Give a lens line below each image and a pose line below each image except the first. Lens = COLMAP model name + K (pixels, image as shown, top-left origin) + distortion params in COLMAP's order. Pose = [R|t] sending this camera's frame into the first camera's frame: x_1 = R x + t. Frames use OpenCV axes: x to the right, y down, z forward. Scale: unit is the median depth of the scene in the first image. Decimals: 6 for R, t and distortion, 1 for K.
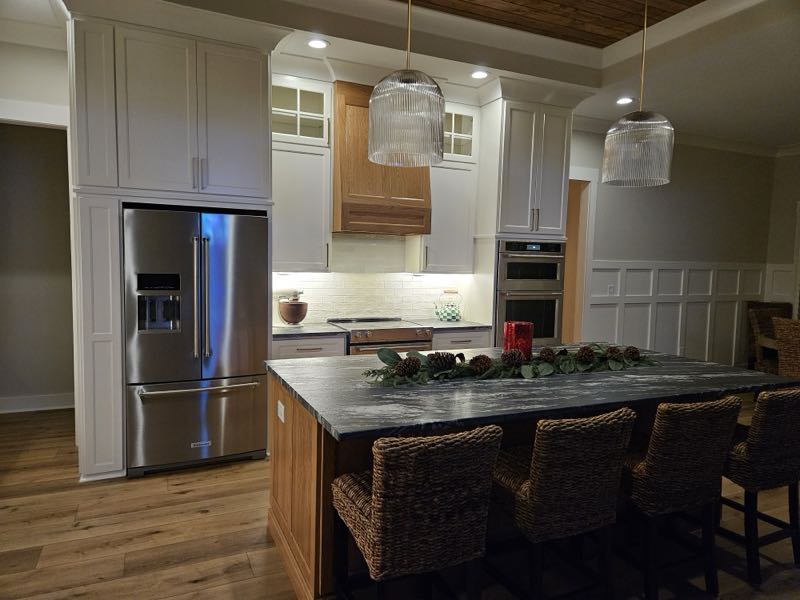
lens RADIAL K [[533.6, 0, 313.2], [0, 533.6, 299.0], [0, 0, 1]] dist [0.039613, 0.007127]
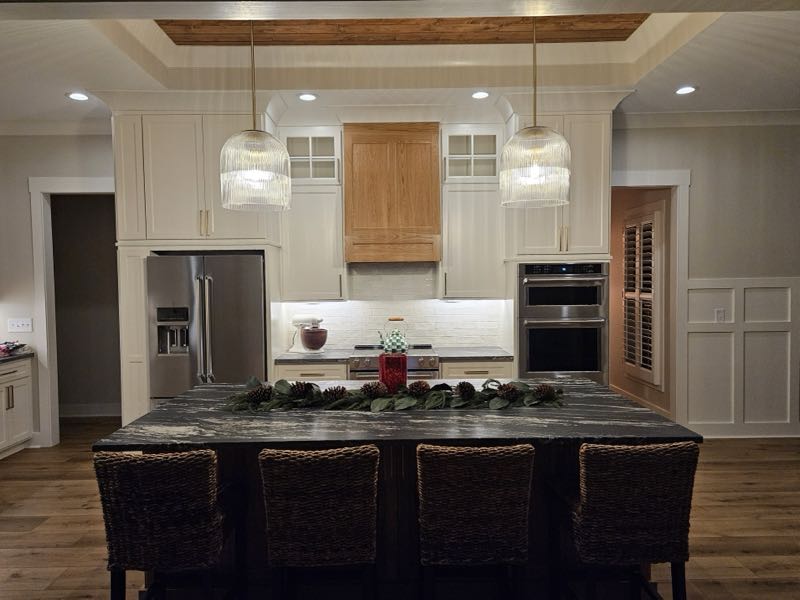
lens RADIAL K [[533.6, 0, 372.3], [0, 533.6, 301.1], [0, 0, 1]] dist [0.039613, 0.007127]
pose [[0.916339, -0.017730, -0.400011, 0.509733], [0.004775, 0.999432, -0.033359, -0.015223], [0.400375, 0.028658, 0.915903, 0.051417]]
